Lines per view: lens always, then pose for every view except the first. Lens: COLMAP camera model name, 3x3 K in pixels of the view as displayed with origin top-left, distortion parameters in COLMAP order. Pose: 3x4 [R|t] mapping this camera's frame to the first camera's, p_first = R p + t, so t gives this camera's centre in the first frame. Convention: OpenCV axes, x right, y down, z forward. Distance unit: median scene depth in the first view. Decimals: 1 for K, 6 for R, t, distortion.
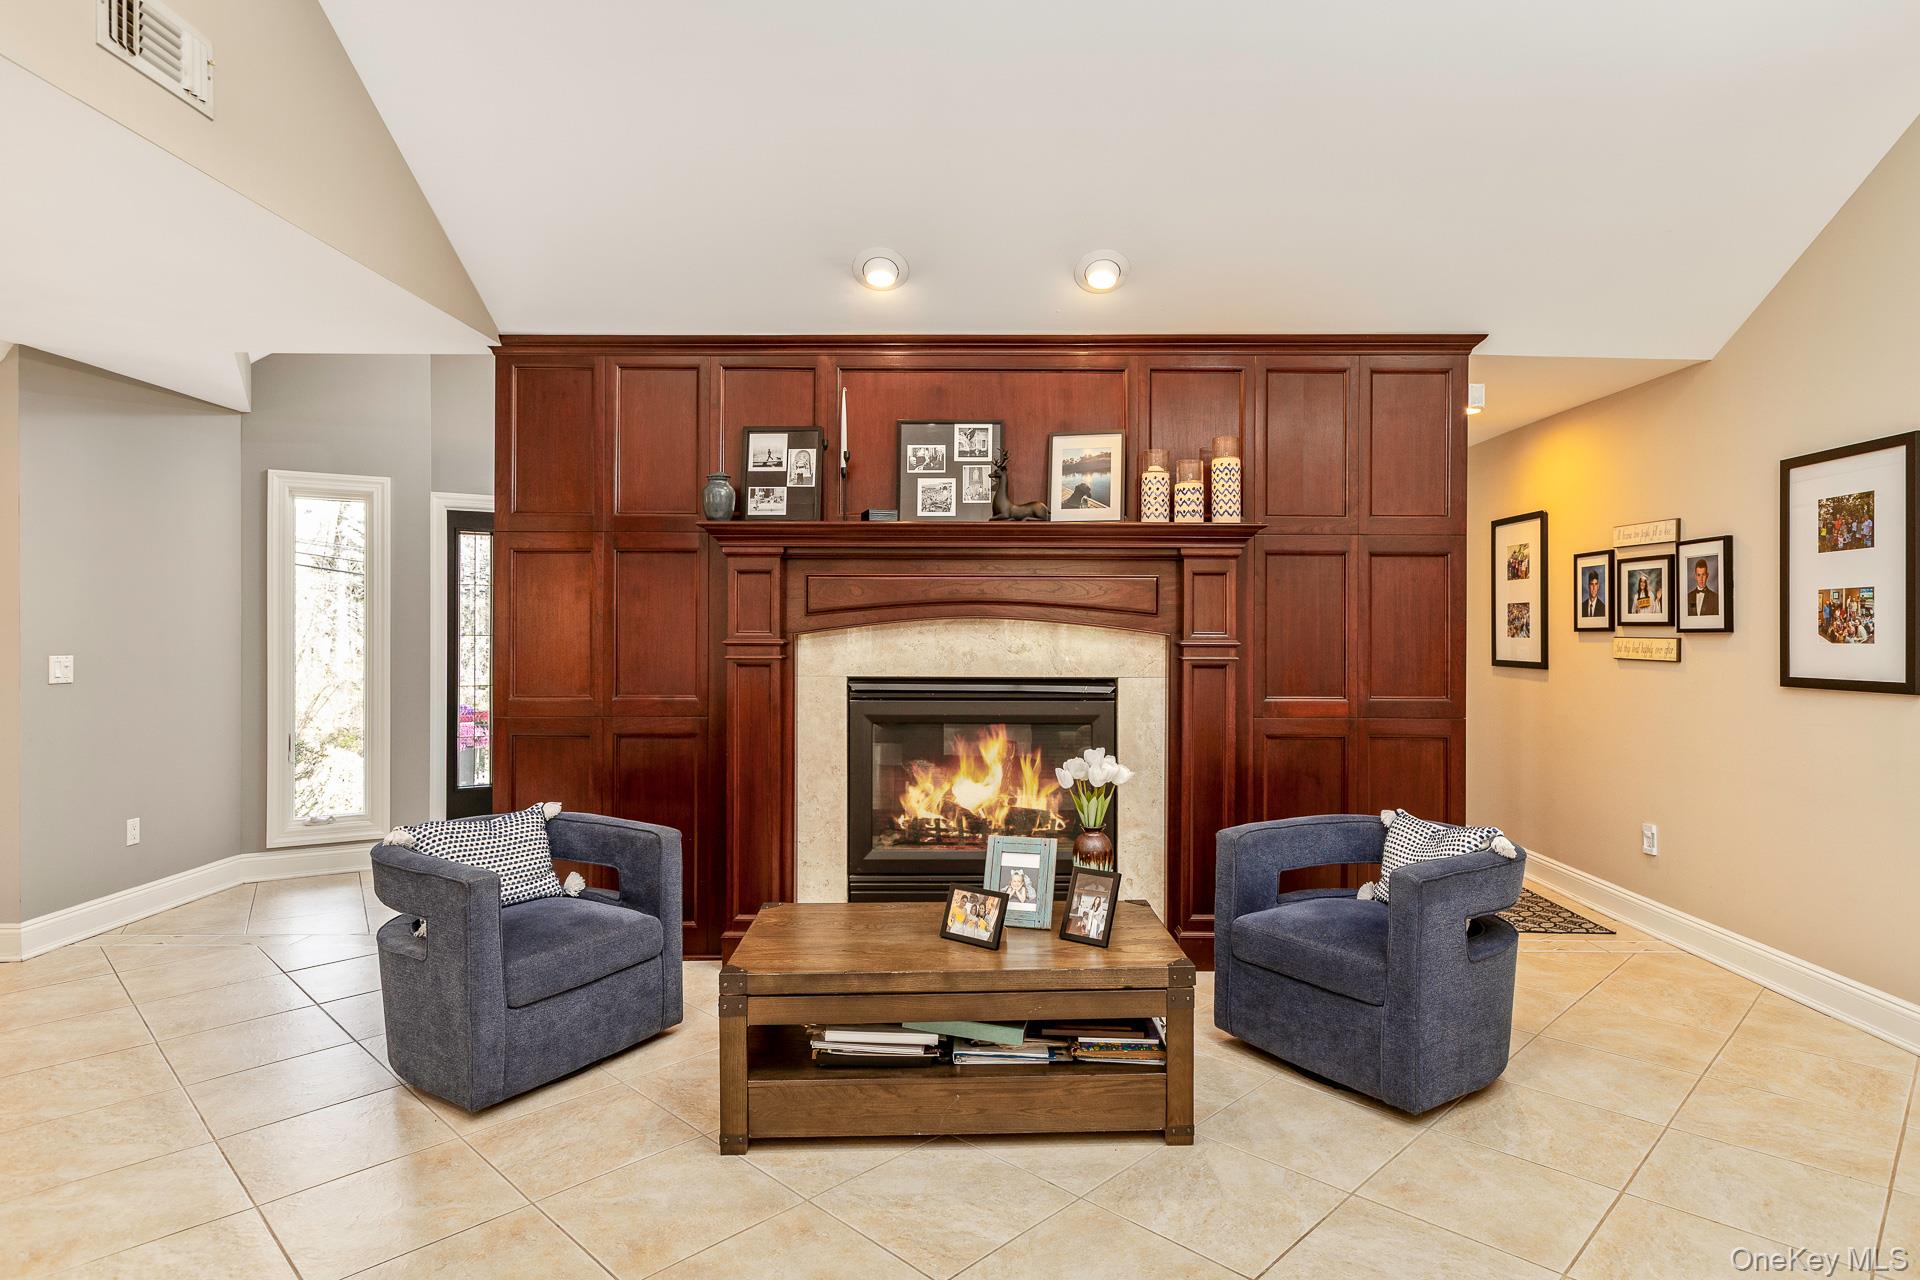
lens RADIAL K [[1036.3, 0, 975.0], [0, 1036.3, 625.0], [0, 0, 1]] dist [-0.000561, 0.001412]
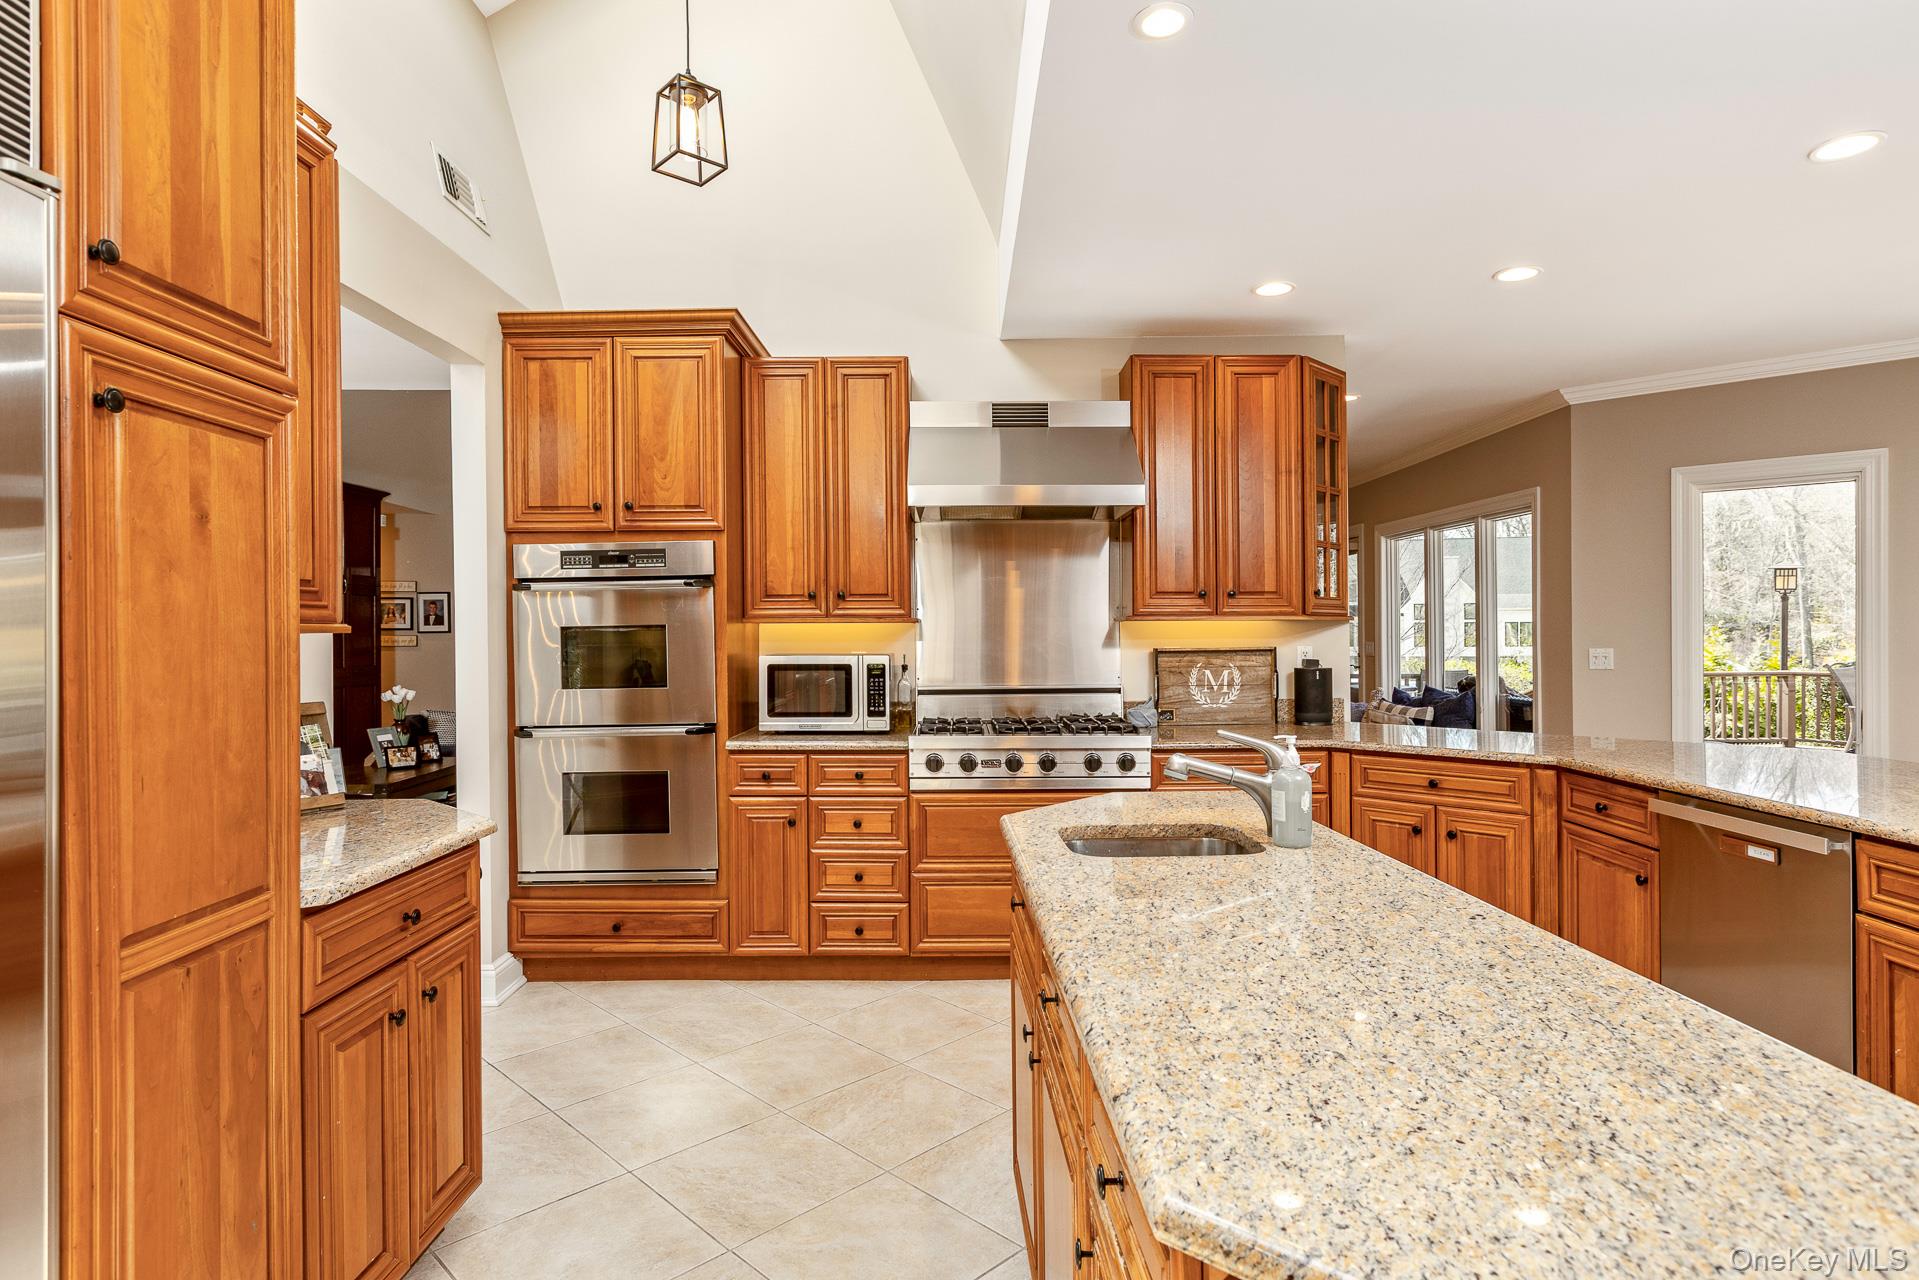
lens RADIAL K [[1018.0, 0, 923.5], [0, 1018.0, 634.4], [0, 0, 1]] dist [0.020631, -0.000049]
pose [[0.036359, -0.008350, 0.999304, -1.542516], [0.000512, 0.999965, 0.008337, -0.008201], [-0.999339, 0.000209, 0.036362, -0.164934]]
